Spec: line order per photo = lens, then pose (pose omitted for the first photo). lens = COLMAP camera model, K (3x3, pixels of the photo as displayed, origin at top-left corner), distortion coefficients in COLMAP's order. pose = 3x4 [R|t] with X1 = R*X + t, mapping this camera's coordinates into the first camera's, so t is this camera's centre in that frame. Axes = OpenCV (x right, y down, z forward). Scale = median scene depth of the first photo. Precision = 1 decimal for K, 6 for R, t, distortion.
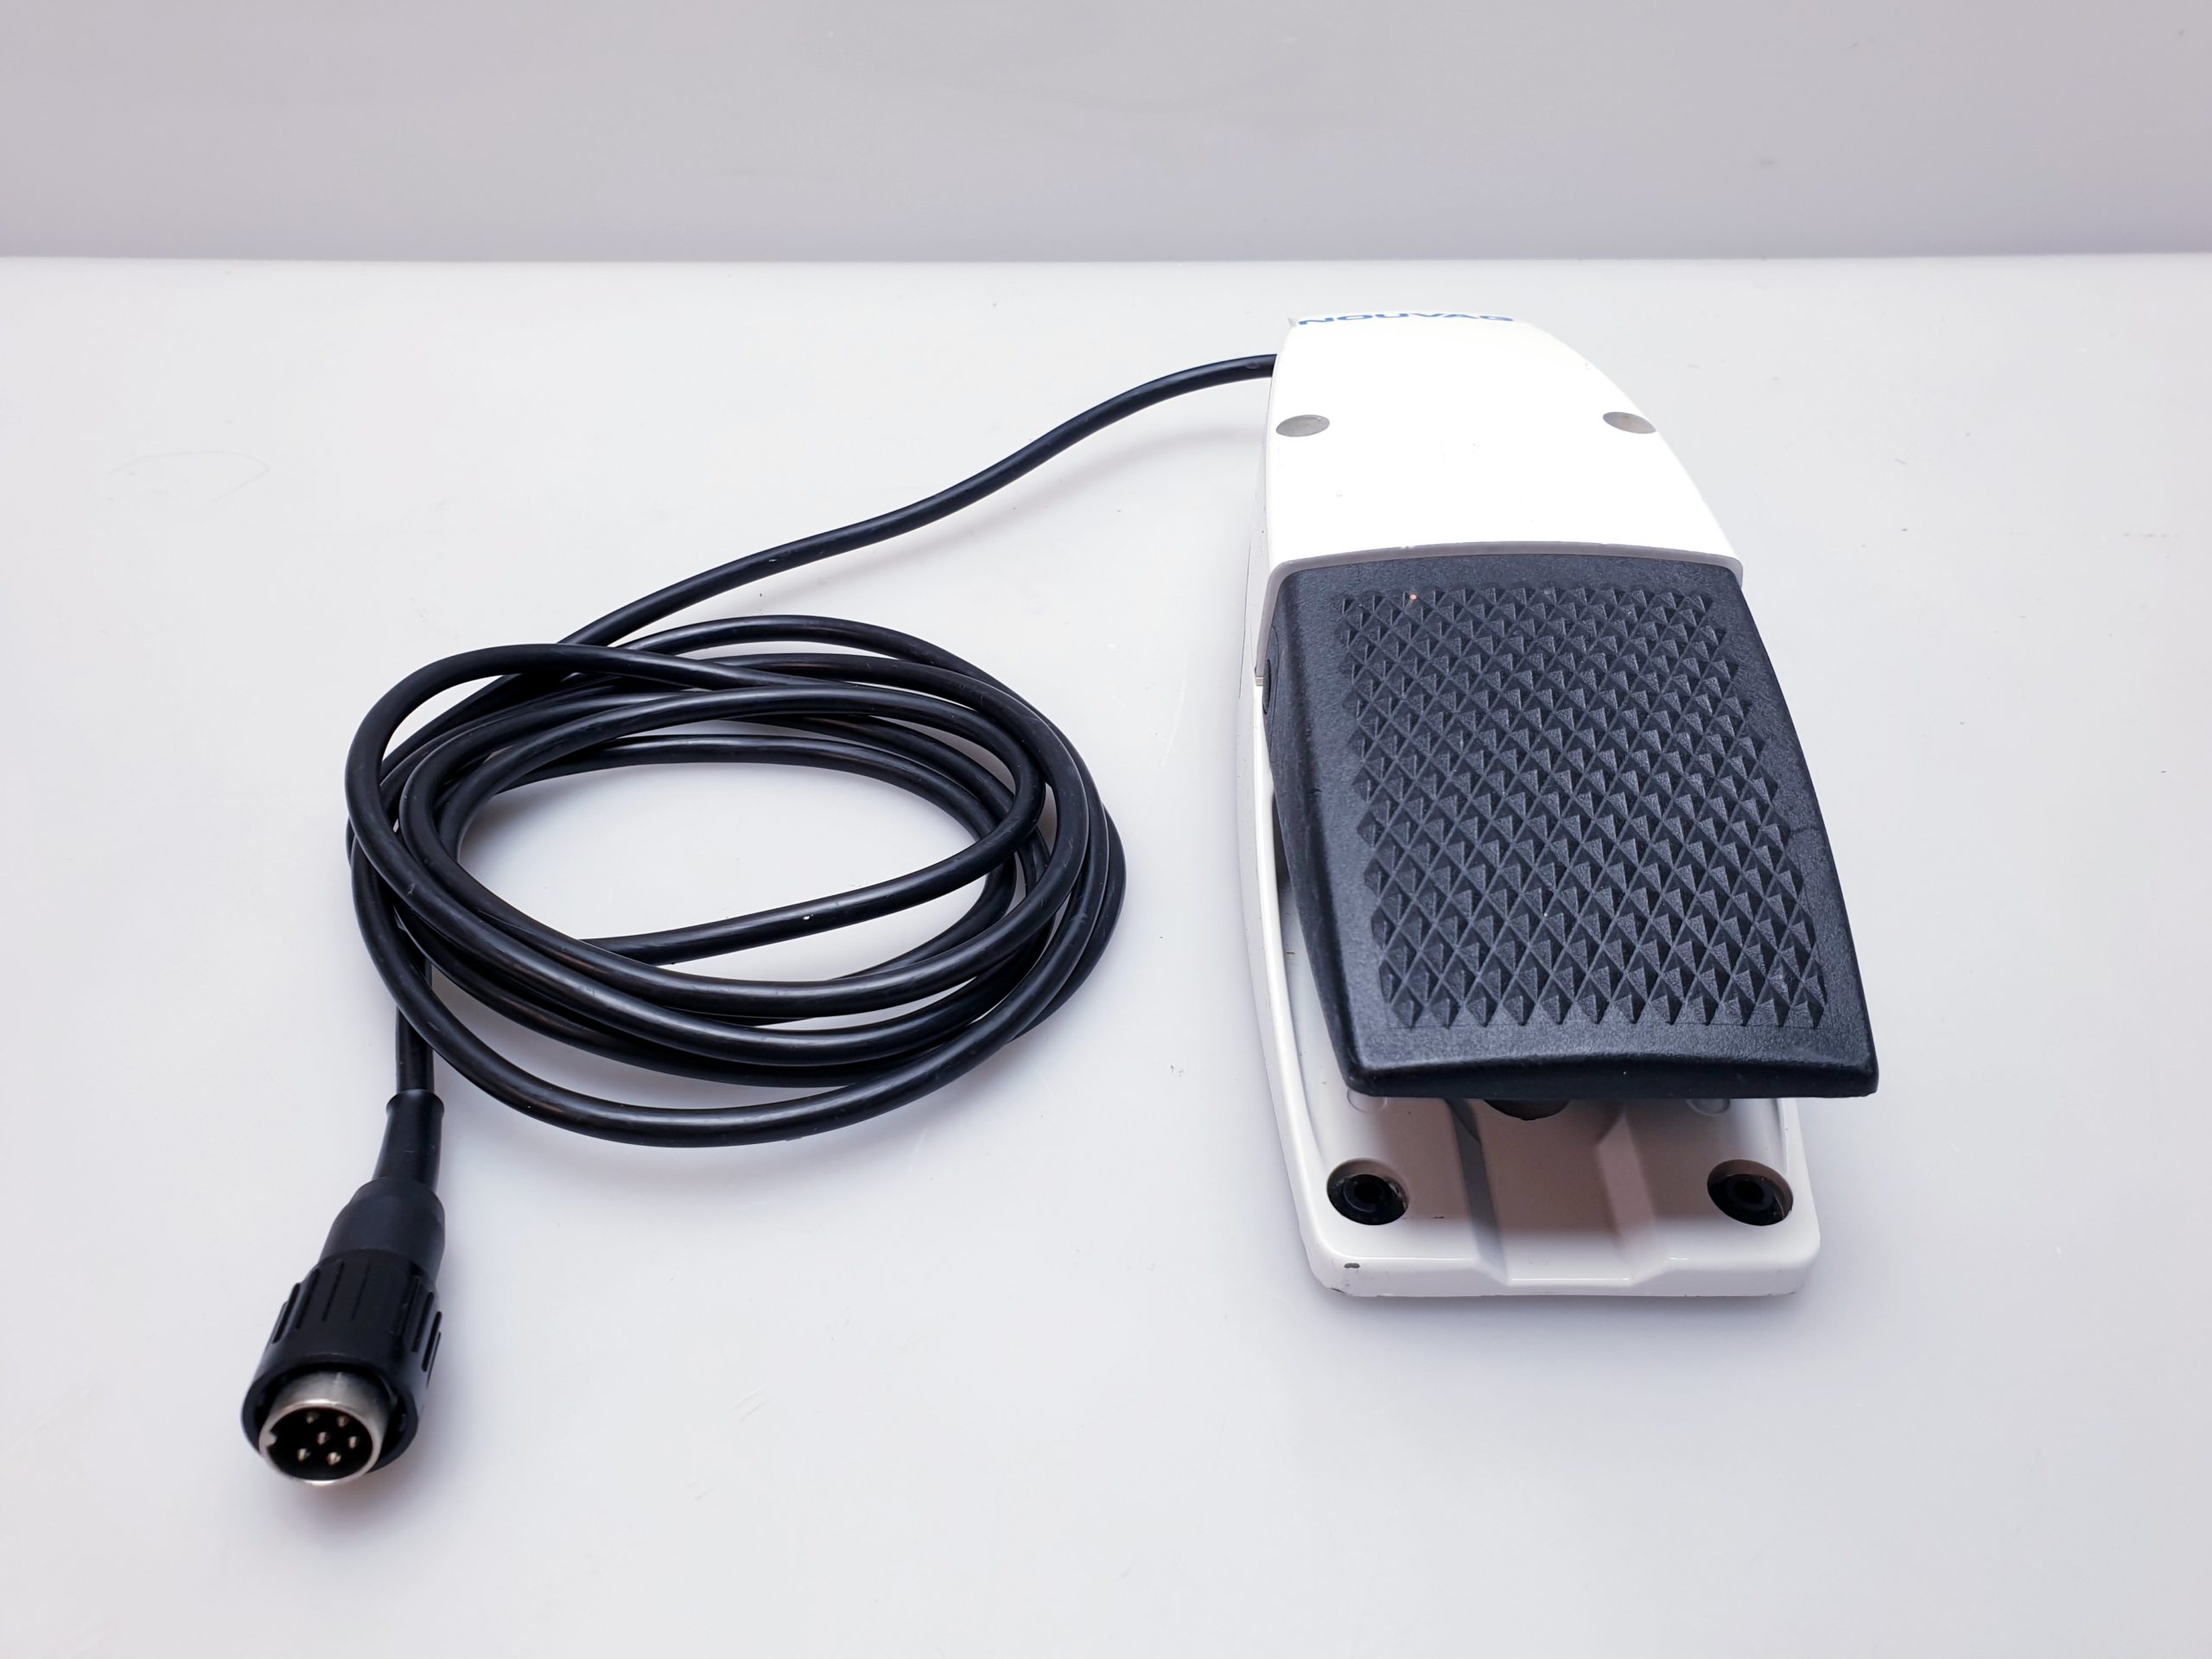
lens RADIAL K [[1553.4, 0, 1109.3], [0, 1553.4, 780.5], [0, 0, 1]] dist [0.141007, -0.388269]
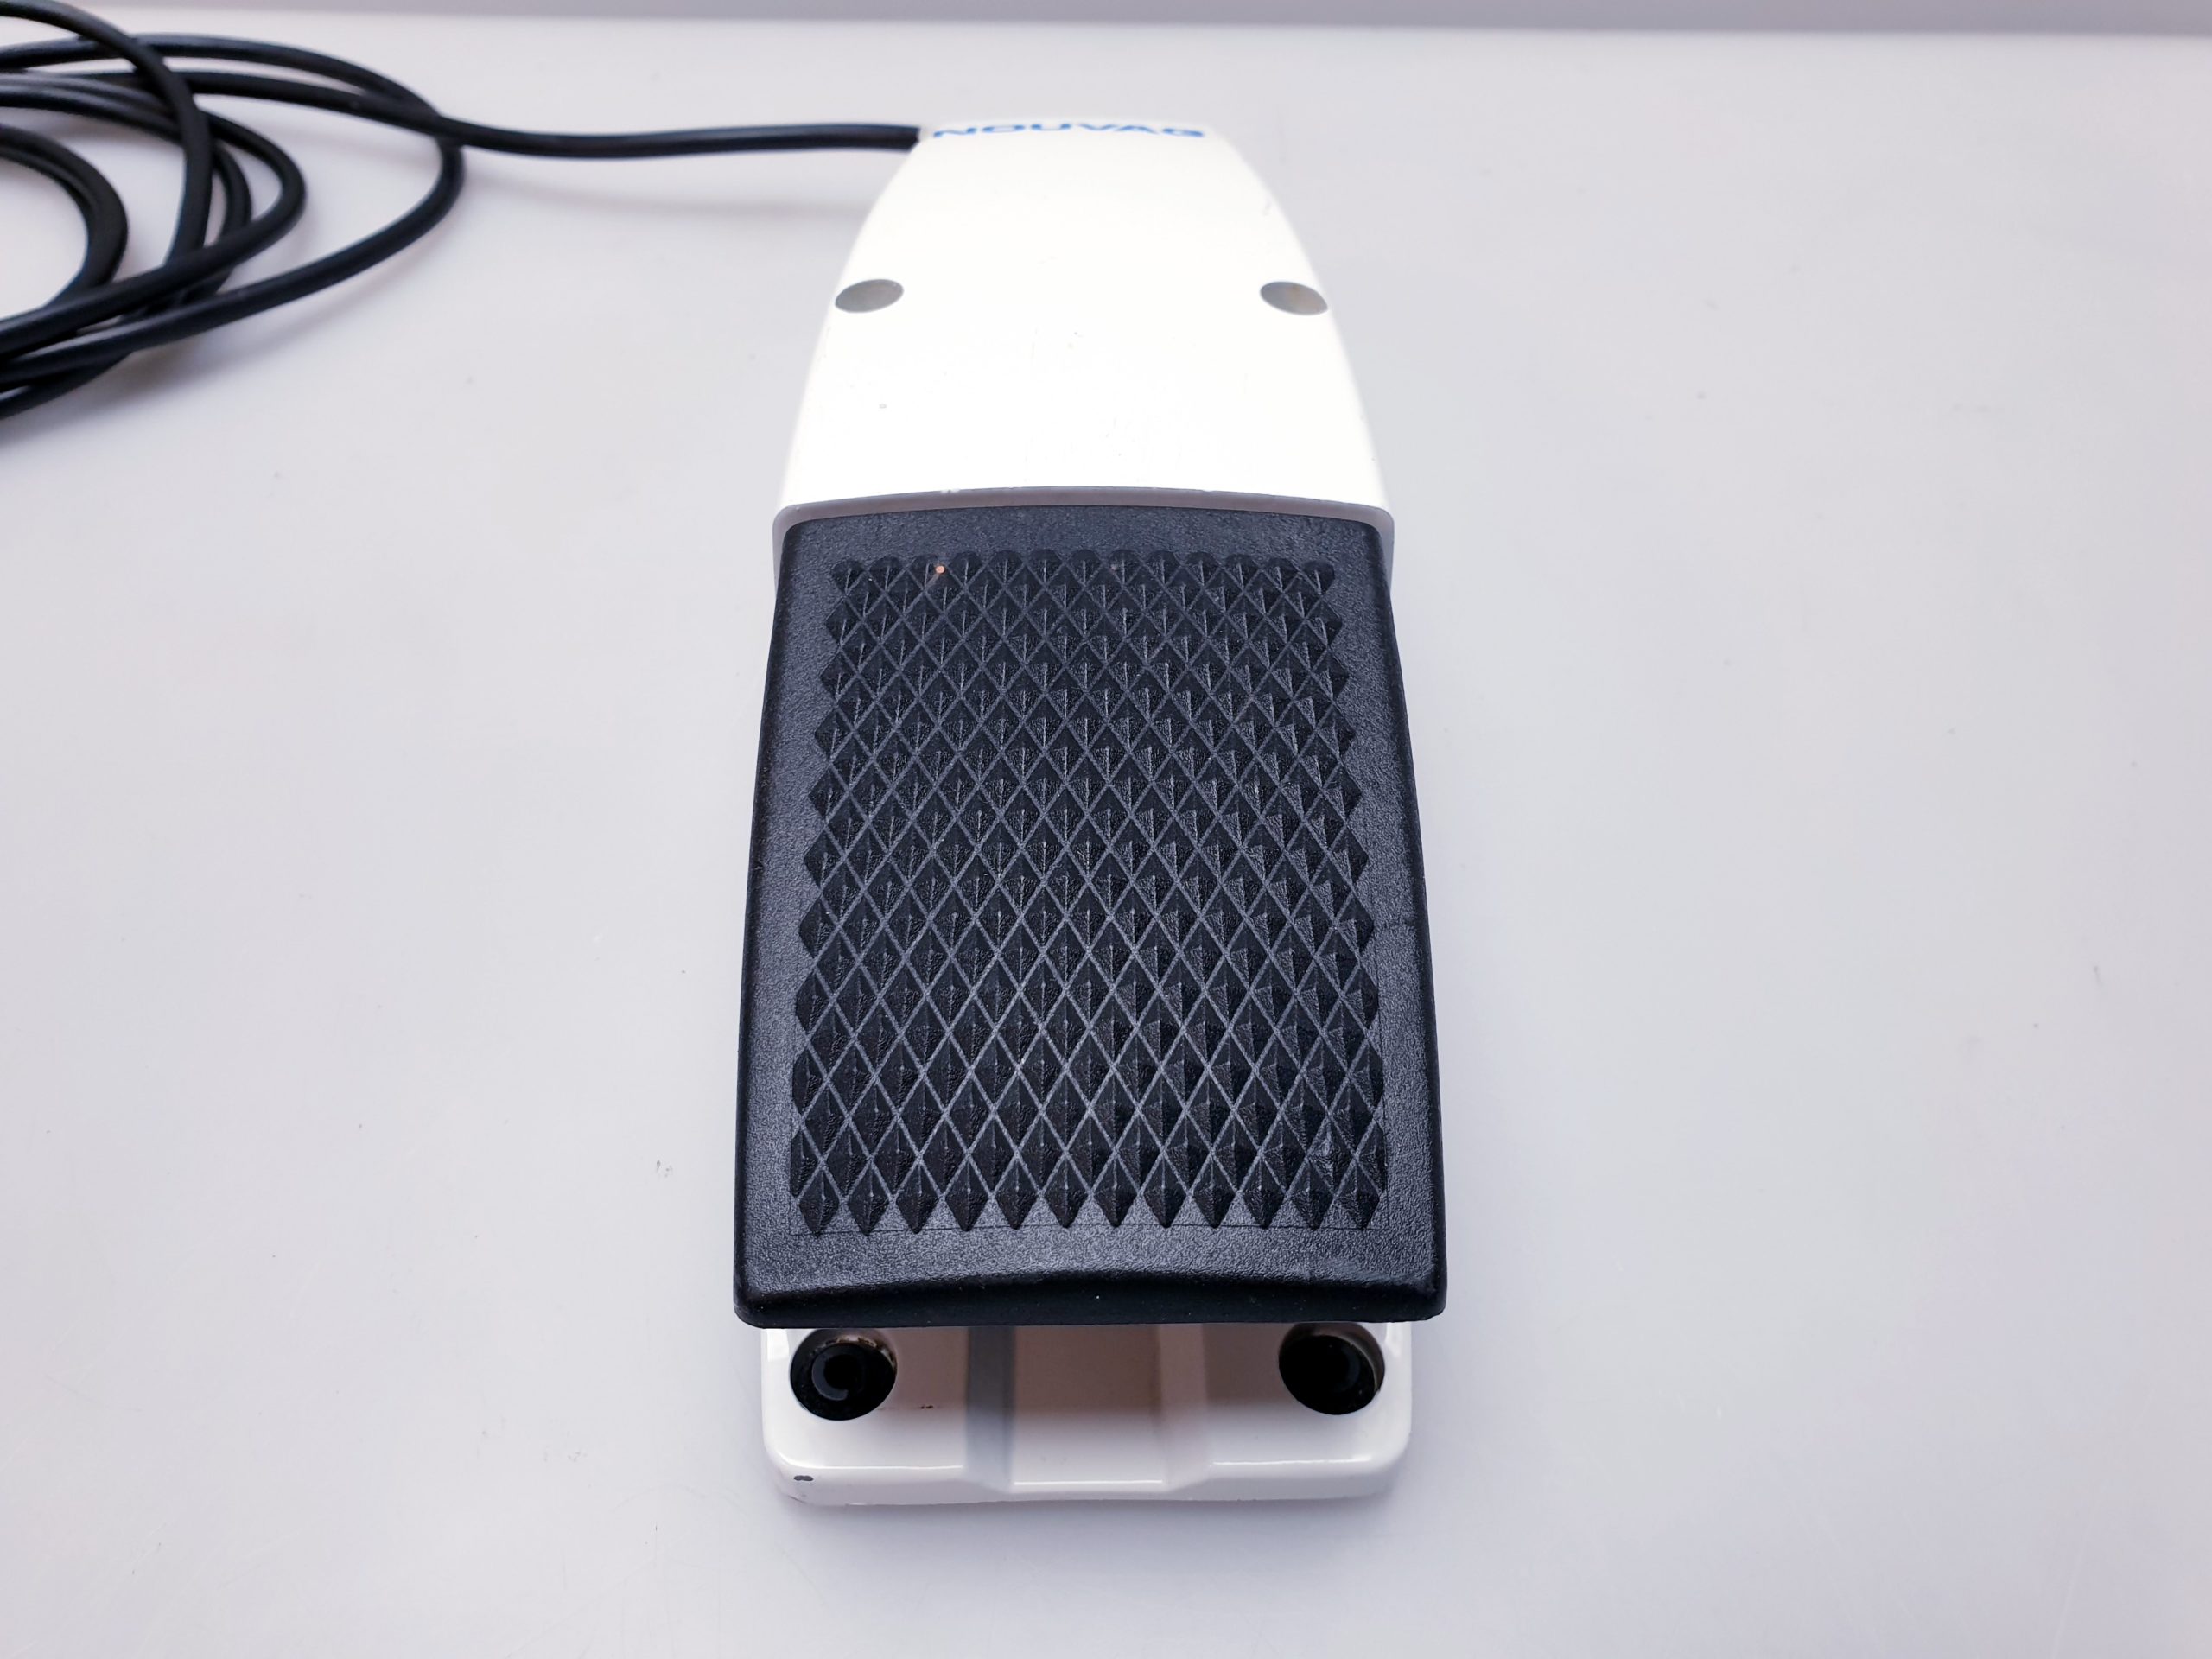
lens RADIAL K [[1553.4, 0, 1109.3], [0, 1553.4, 780.5], [0, 0, 1]] dist [0.141007, -0.388269]
pose [[0.999298, -0.005674, 0.037035, 0.270186], [-0.000009, 0.988430, 0.151678, -0.143057], [-0.037467, -0.151572, 0.987736, 0.275630]]
